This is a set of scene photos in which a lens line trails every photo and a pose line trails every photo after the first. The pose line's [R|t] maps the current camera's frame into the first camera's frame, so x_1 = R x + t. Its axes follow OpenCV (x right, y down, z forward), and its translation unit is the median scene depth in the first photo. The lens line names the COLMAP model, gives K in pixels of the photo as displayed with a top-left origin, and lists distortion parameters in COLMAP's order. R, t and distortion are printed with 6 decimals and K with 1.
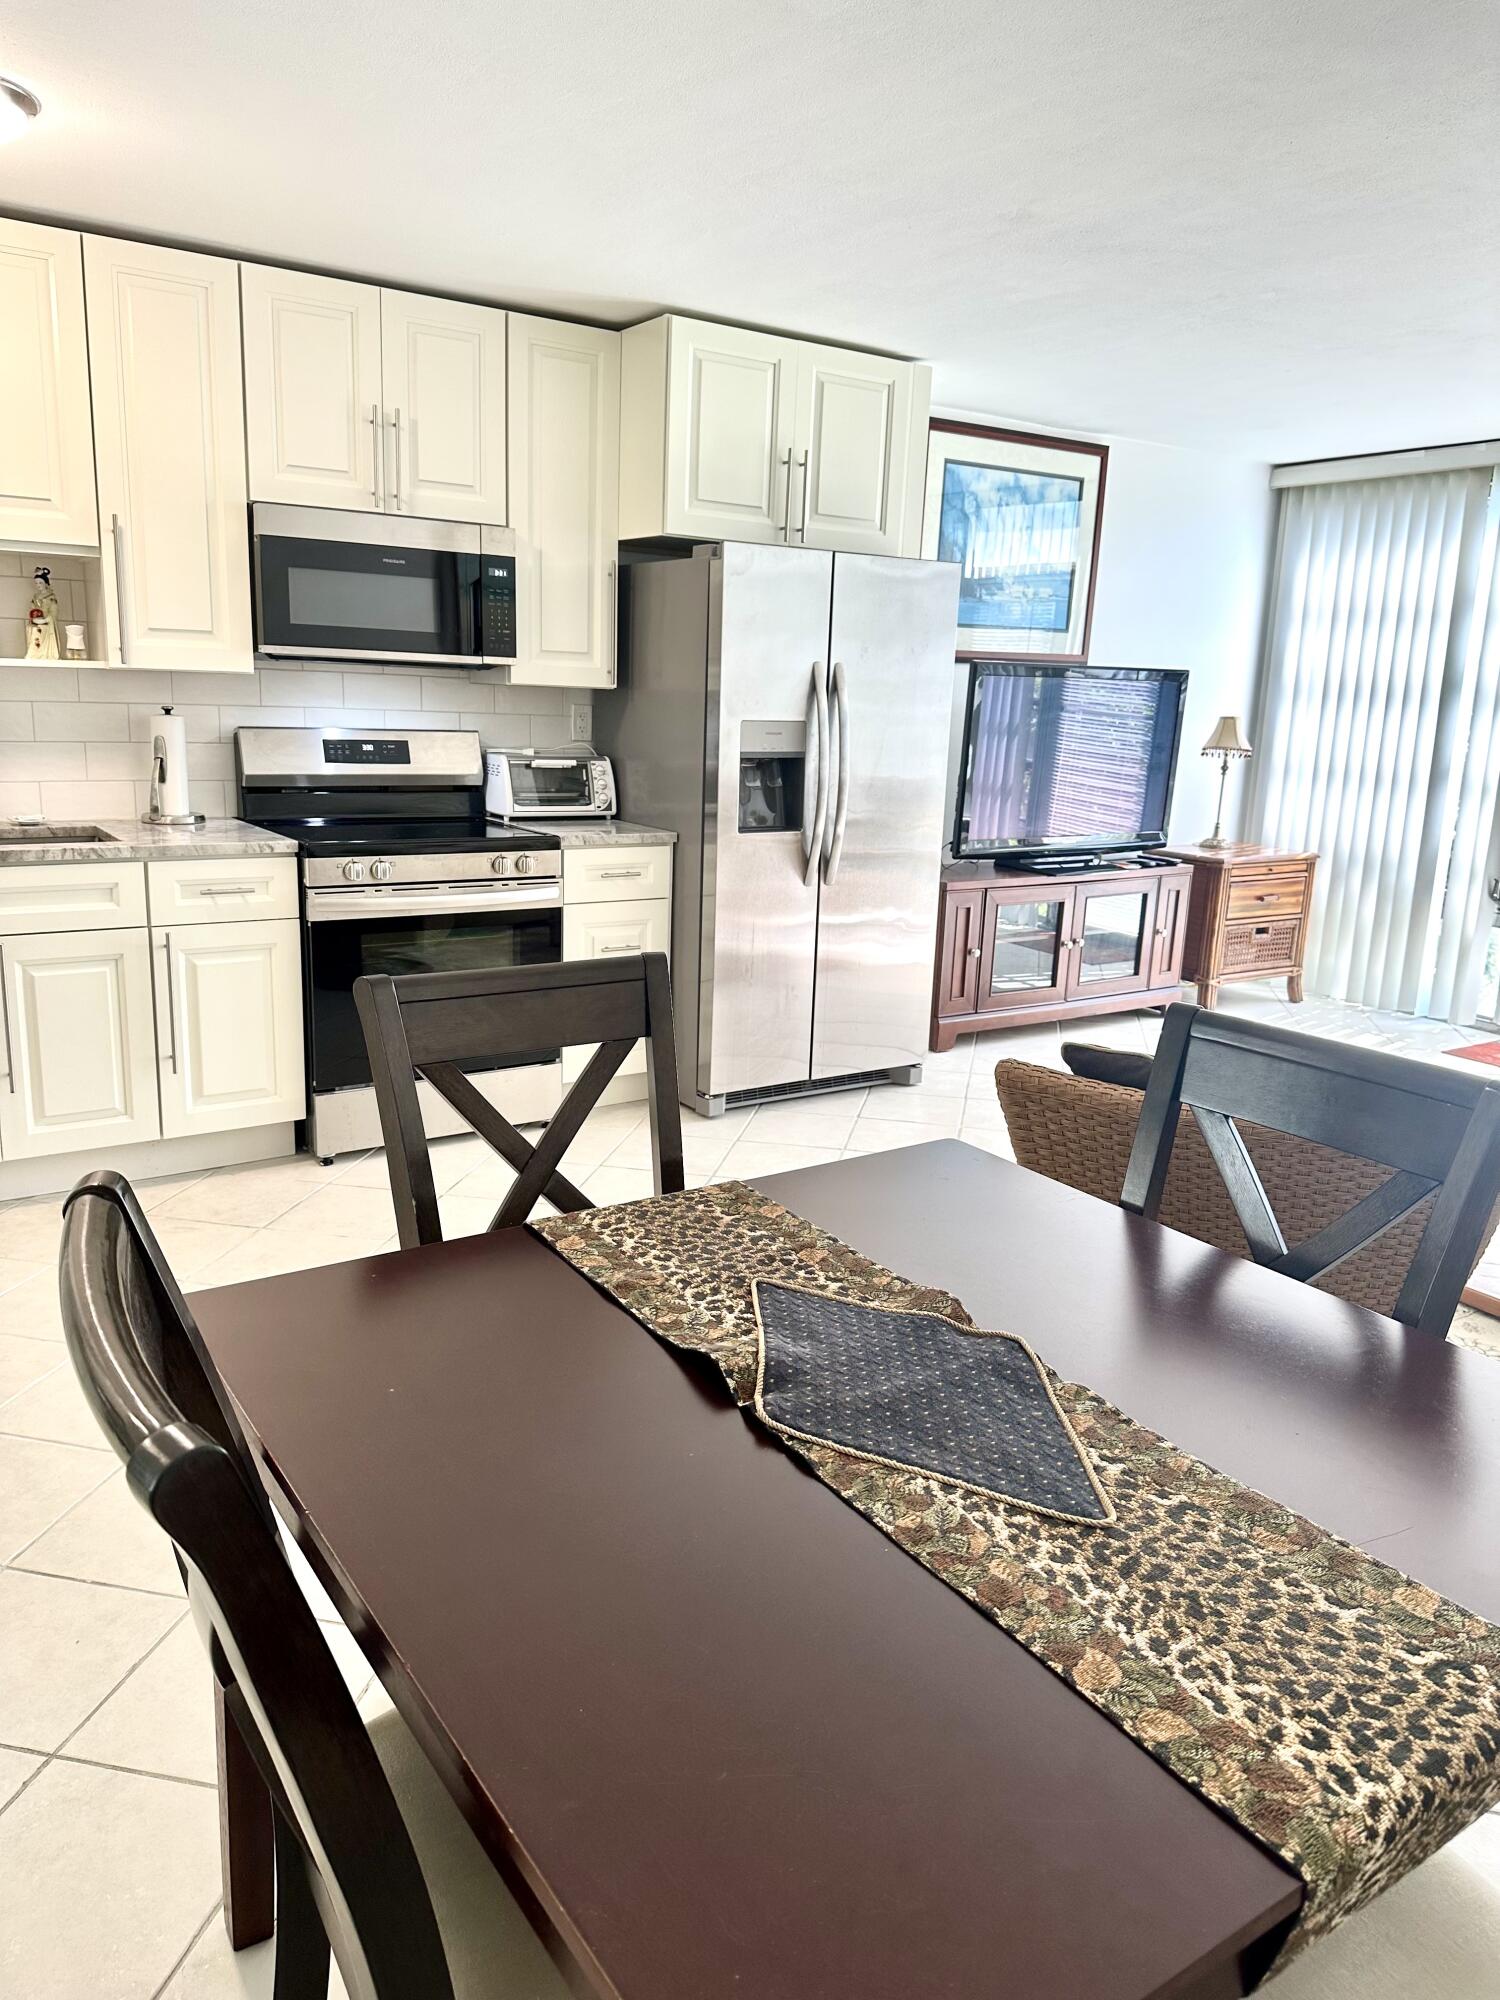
lens RADIAL K [[1406.8, 0, 750.0], [0, 1406.8, 1000.0], [0, 0, 1]] dist [0.203078, -0.415804]
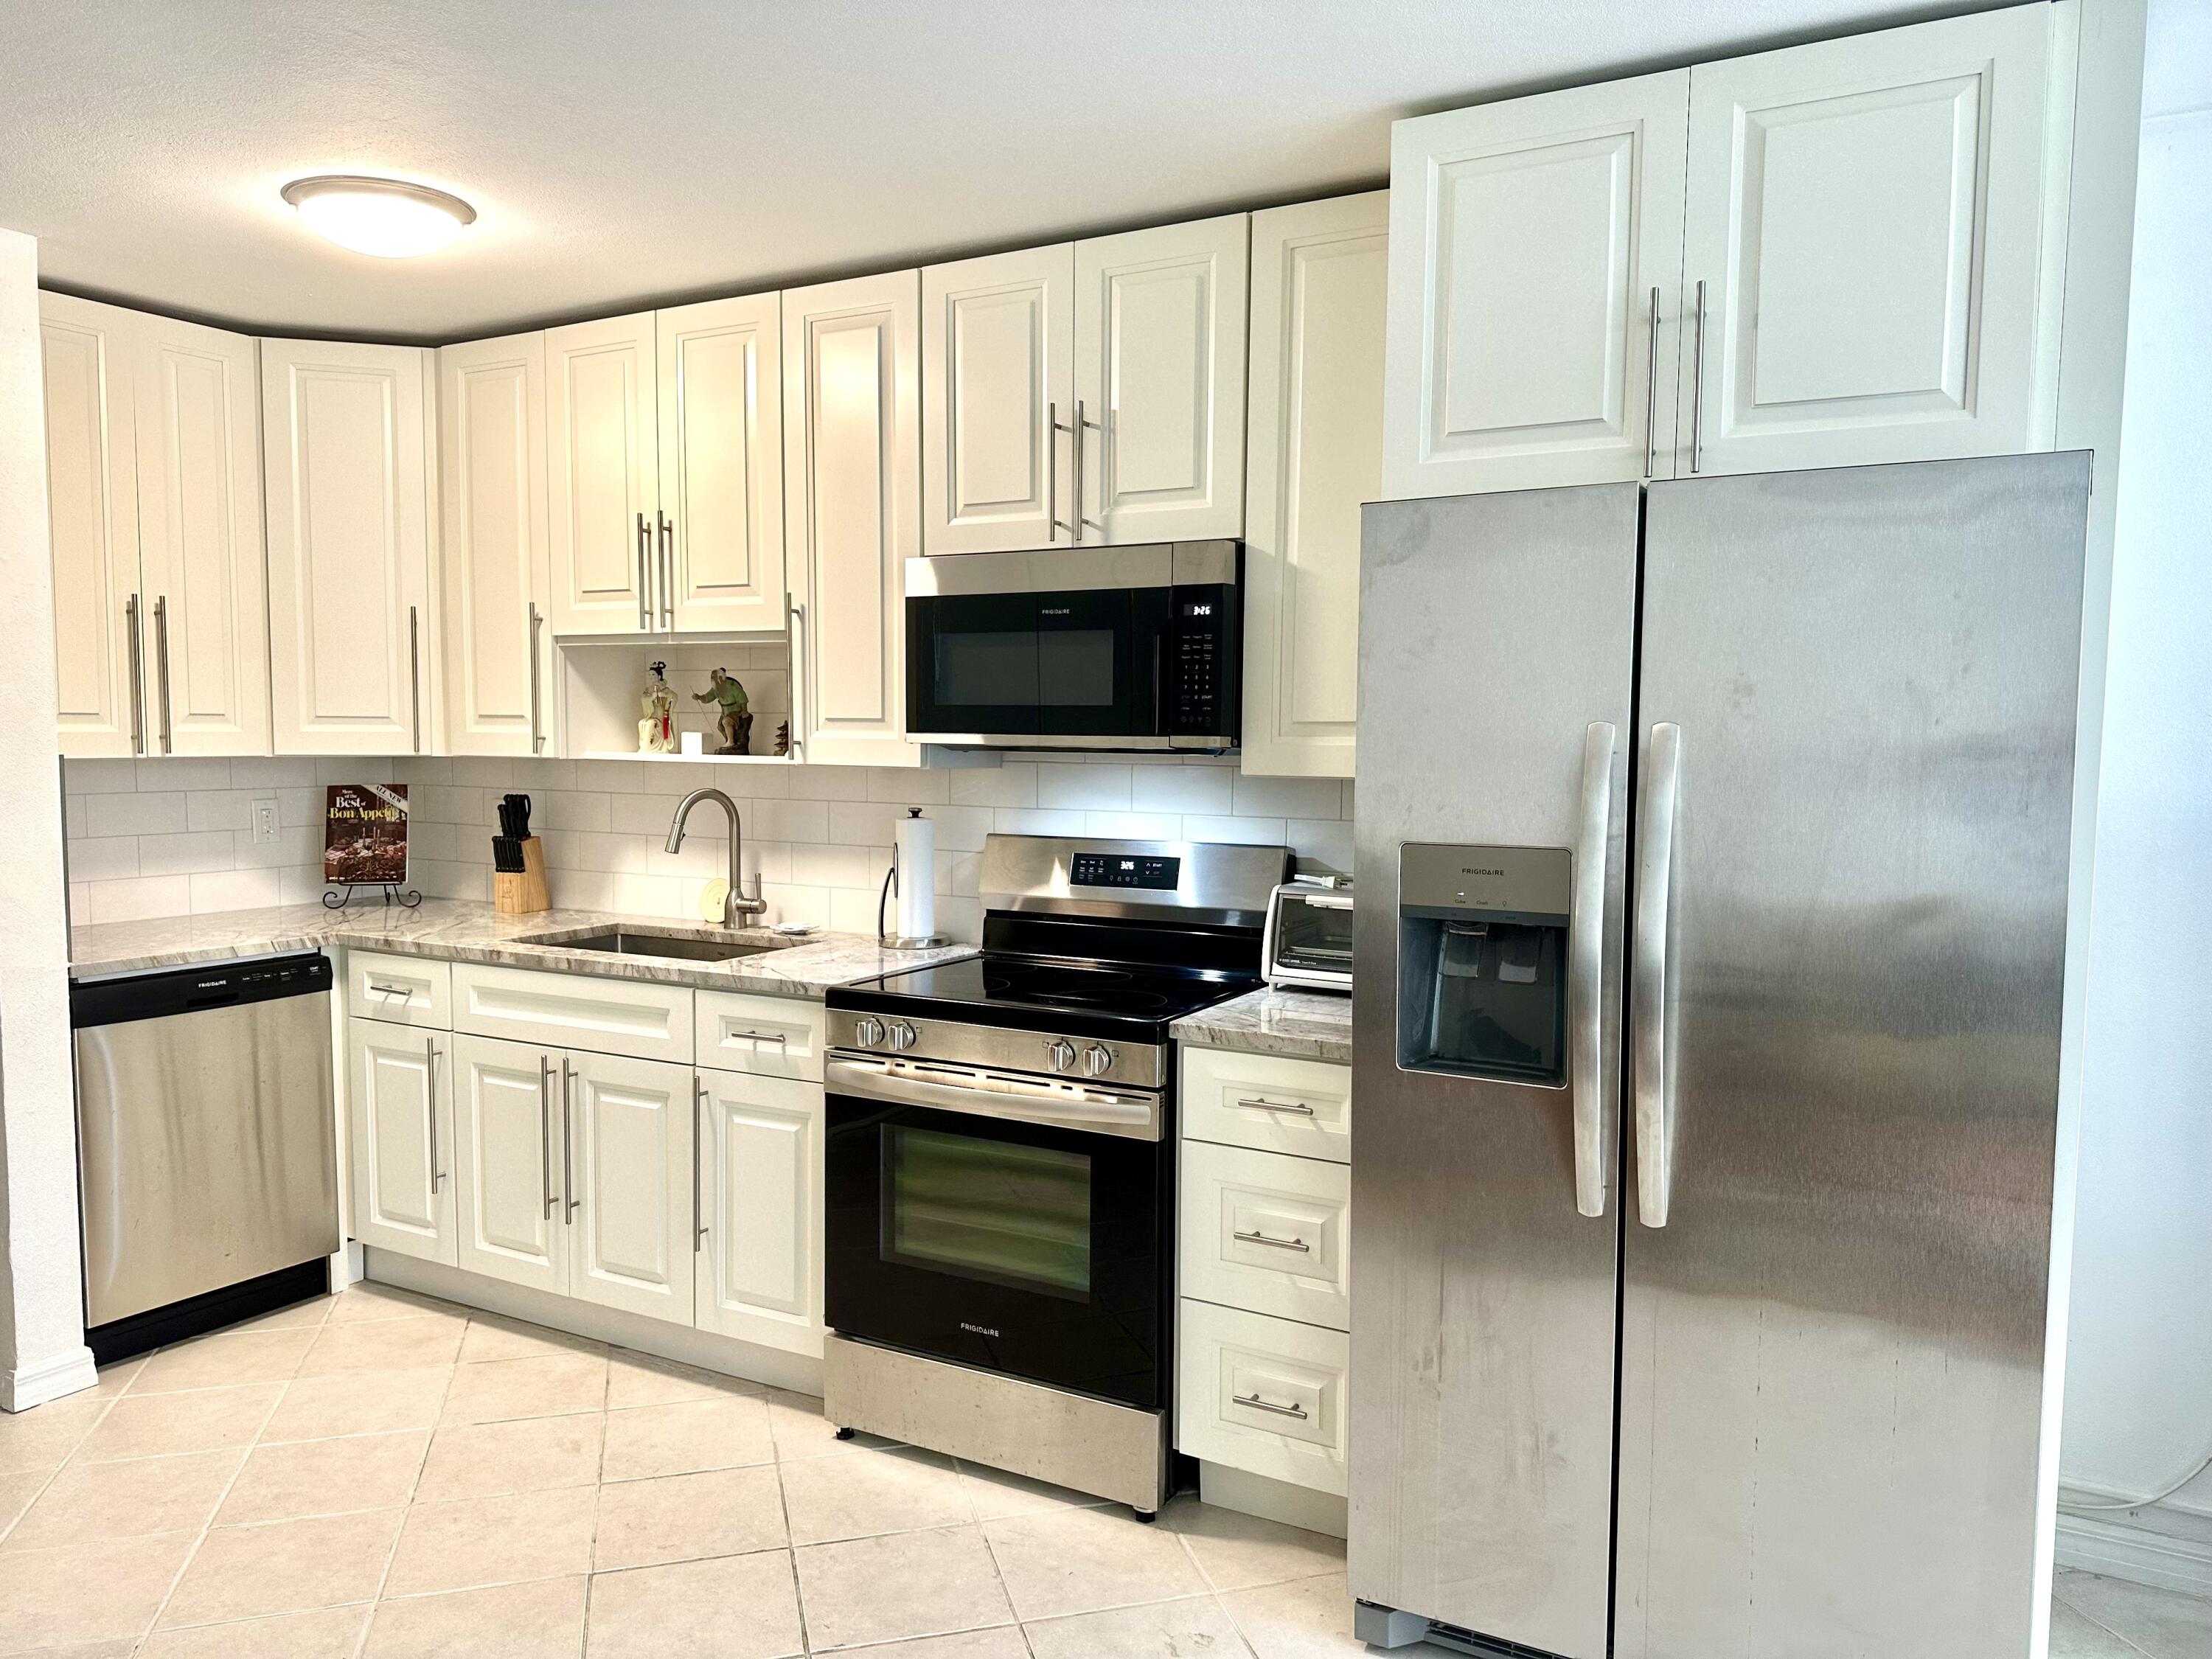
lens RADIAL K [[1605.2, 0, 1139.0], [0, 1605.2, 862.5], [0, 0, 1]] dist [0.086241, -0.114139]
pose [[0.432032, 0.048750, -0.900540, 0.479172], [-0.184452, 0.982207, -0.035319, -0.160589], [0.882794, 0.181365, 0.433337, 0.702257]]
